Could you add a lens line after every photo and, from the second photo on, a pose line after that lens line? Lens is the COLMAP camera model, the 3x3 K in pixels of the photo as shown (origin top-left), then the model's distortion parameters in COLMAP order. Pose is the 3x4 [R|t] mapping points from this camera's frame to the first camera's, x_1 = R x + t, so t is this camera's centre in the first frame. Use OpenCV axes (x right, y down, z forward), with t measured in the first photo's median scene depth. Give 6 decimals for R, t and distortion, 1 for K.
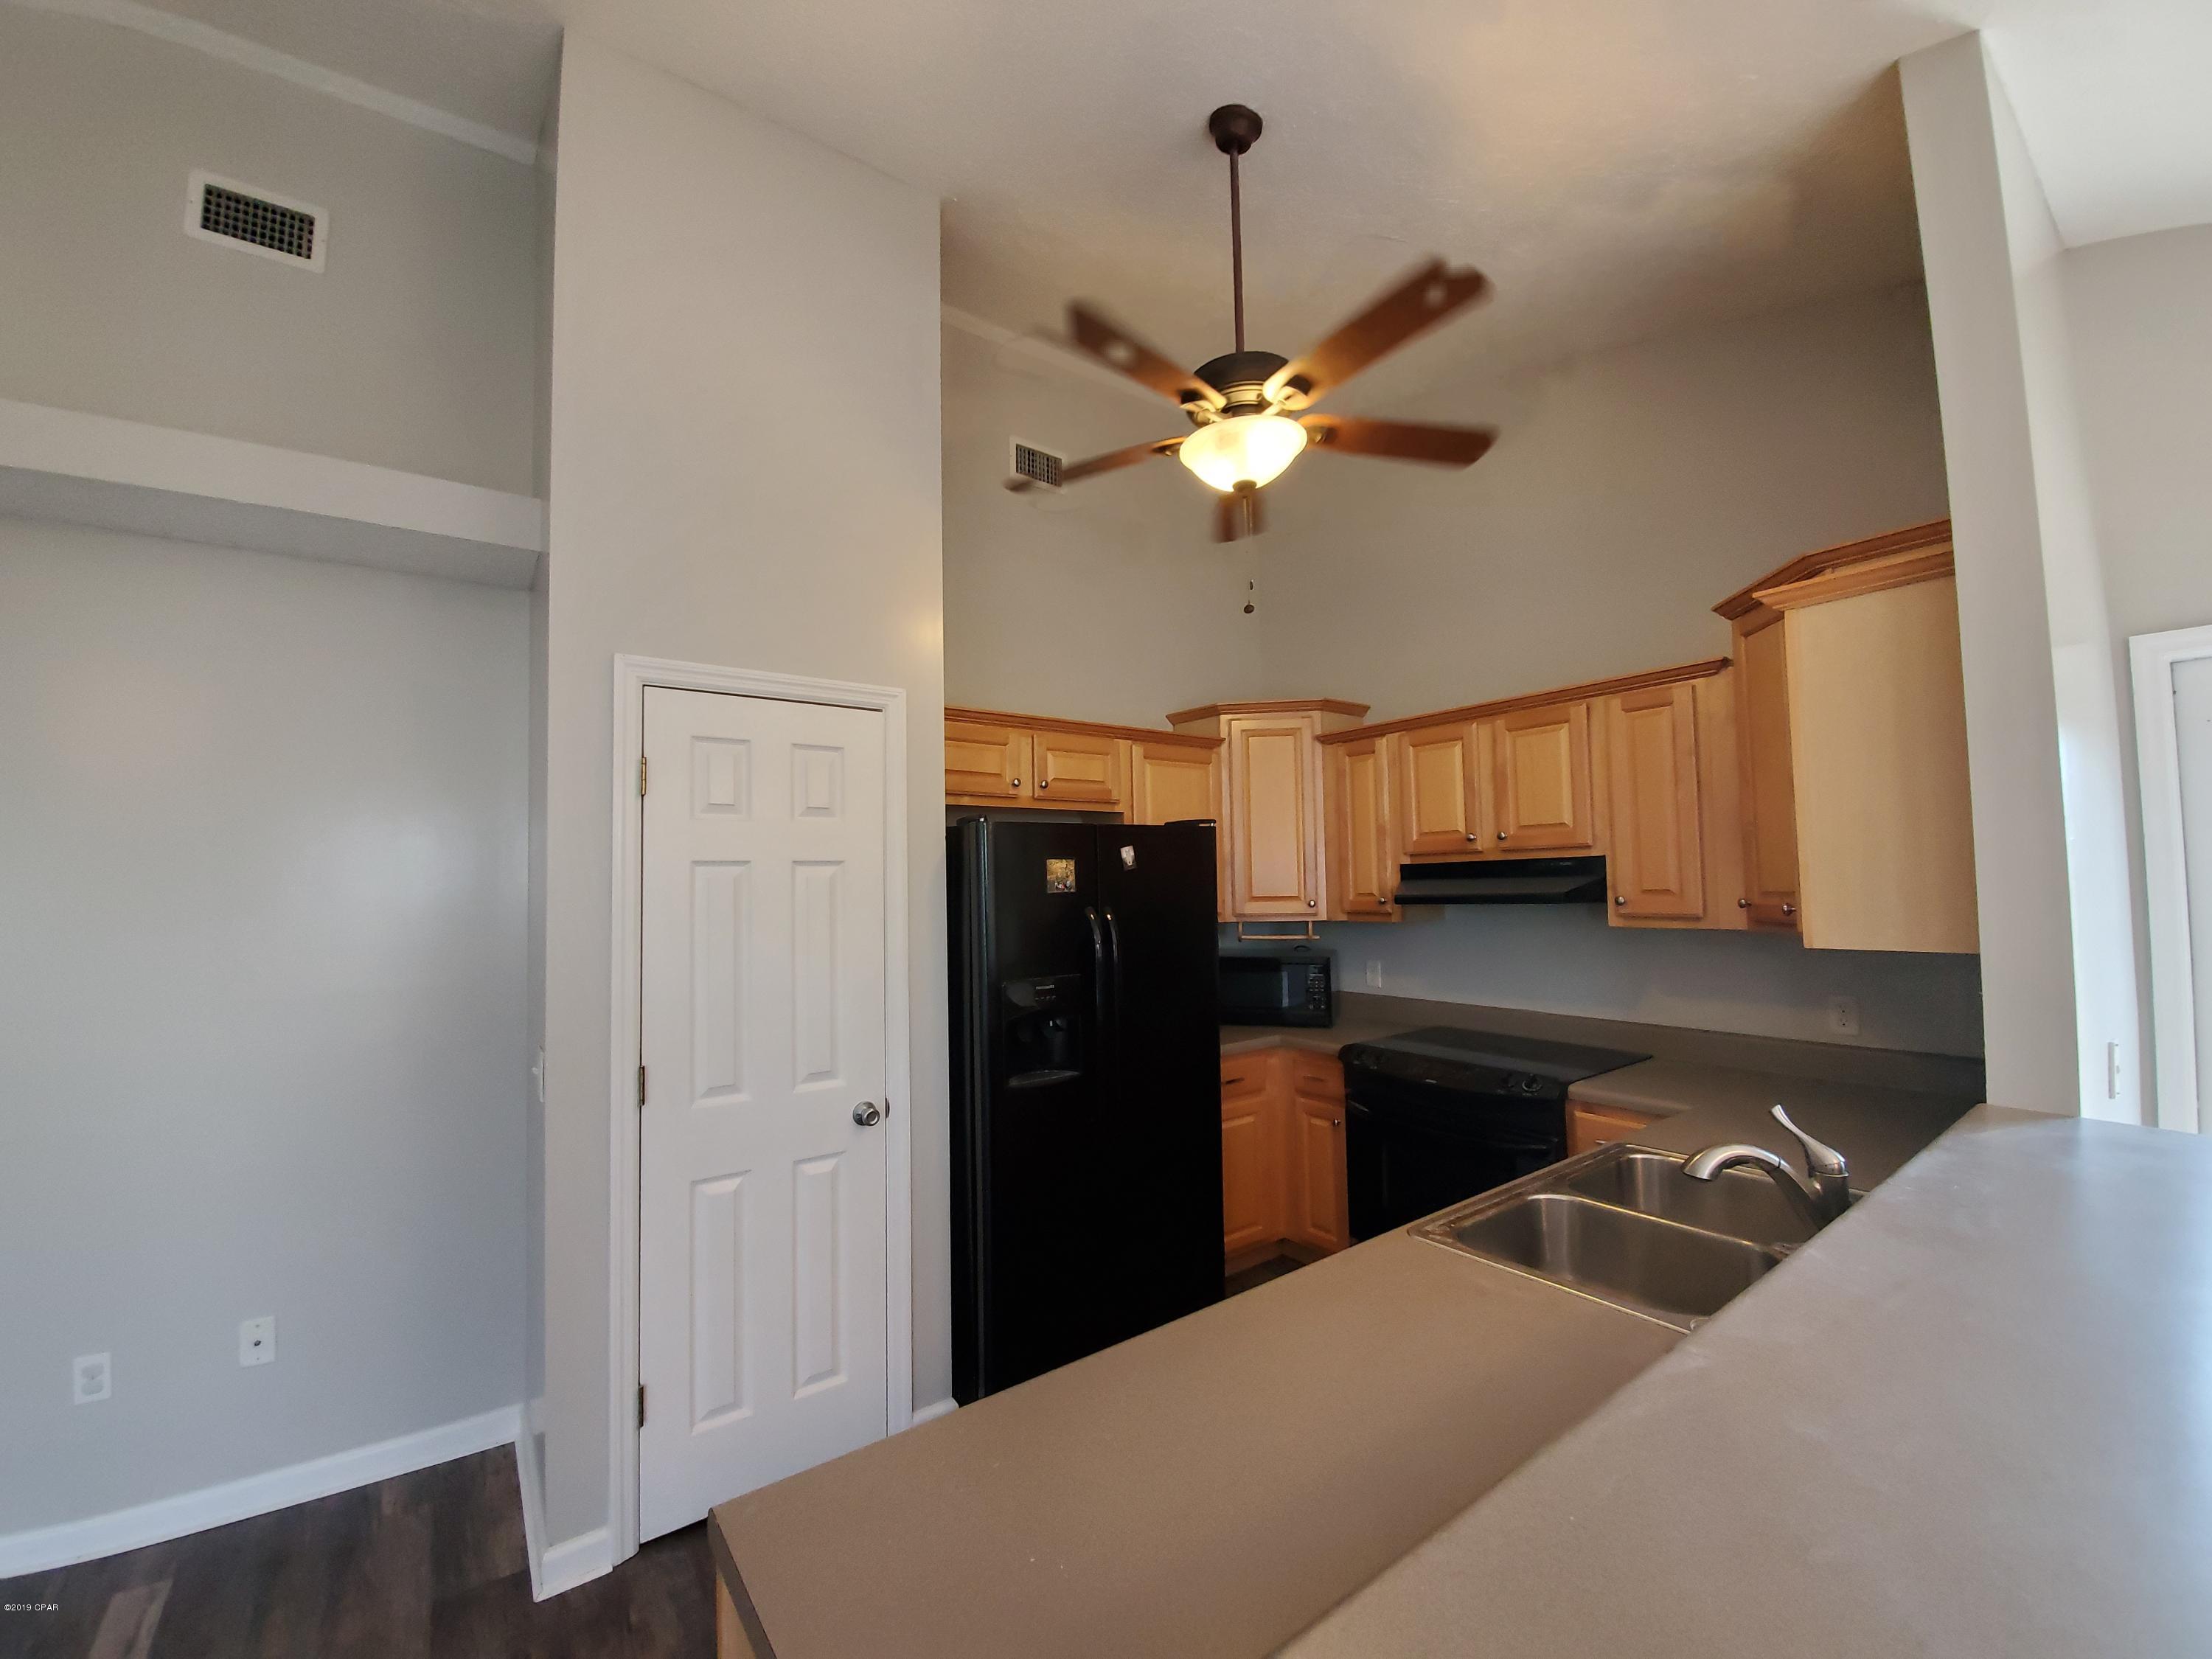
lens RADIAL K [[890.1, 0, 1118.3], [0, 890.1, 849.4], [0, 0, 1]] dist [-0.012667, -0.003894]
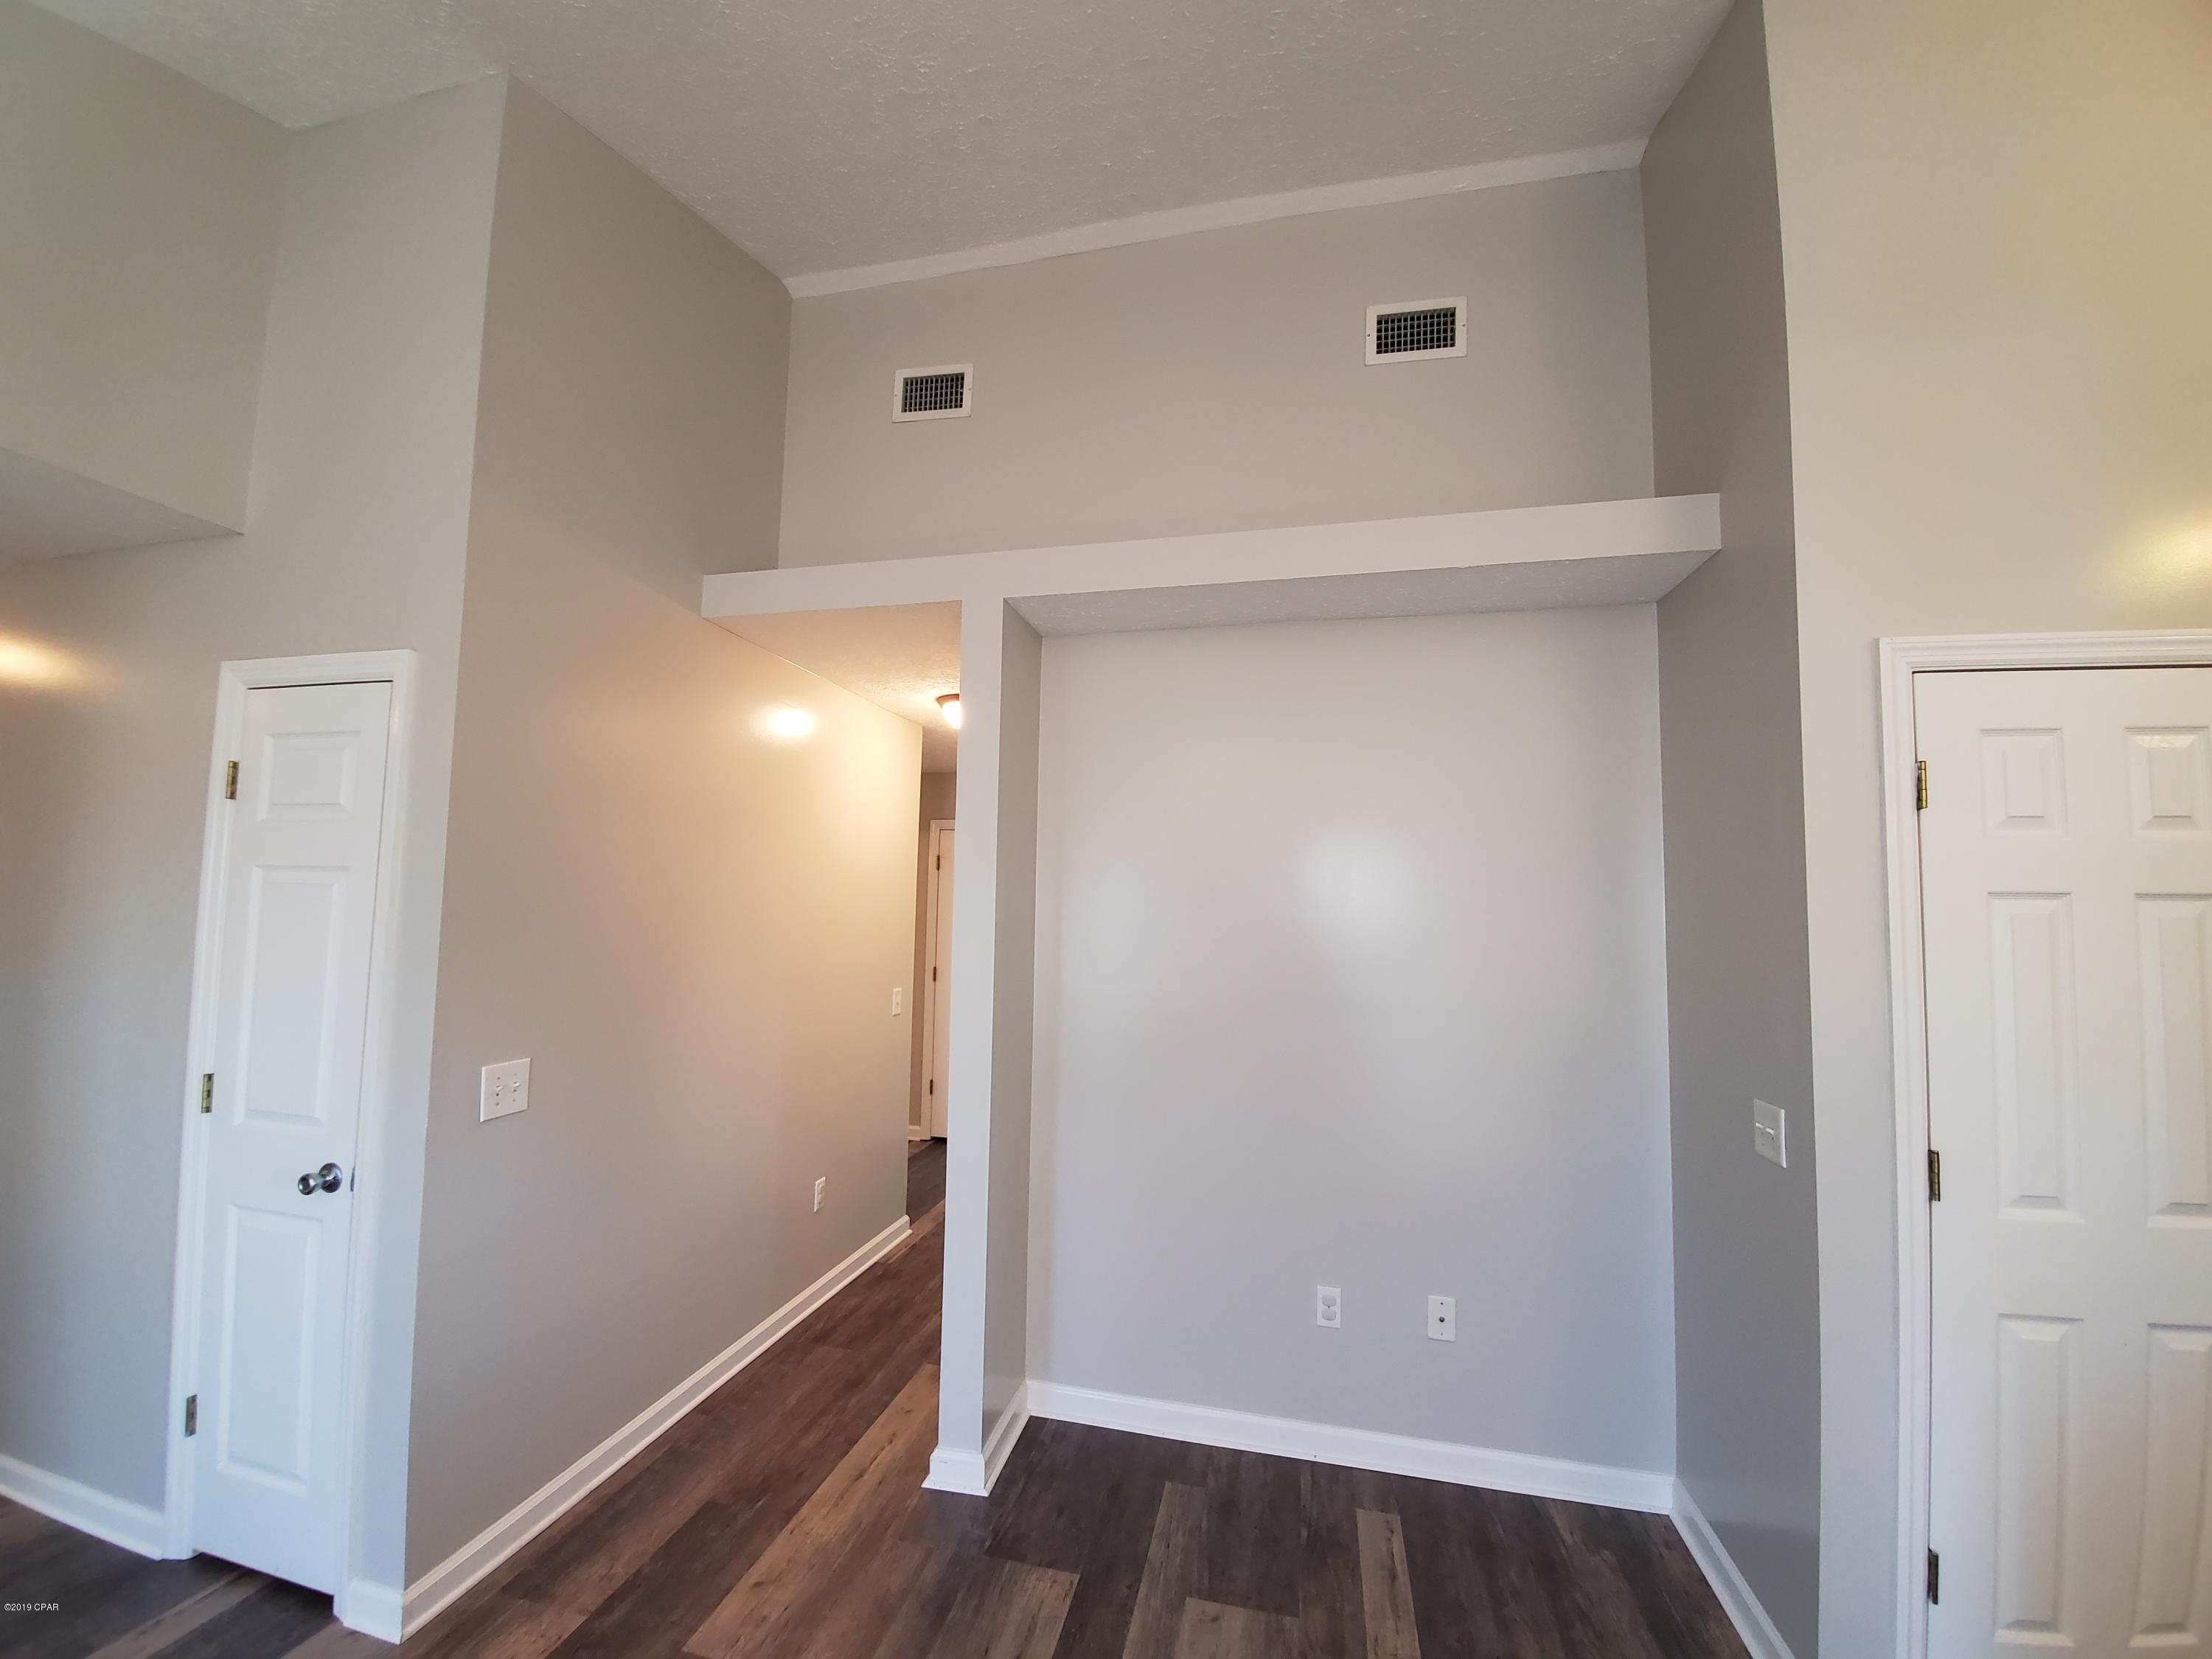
lens RADIAL K [[890.1, 0, 1102.2], [0, 890.1, 843.1], [0, 0, 1]] dist [-0.012667, -0.003894]
pose [[0.655977, -0.023052, -0.754429, -0.383842], [-0.002023, 0.999476, -0.032299, -0.001596], [0.754778, 0.022713, 0.655587, -0.074212]]
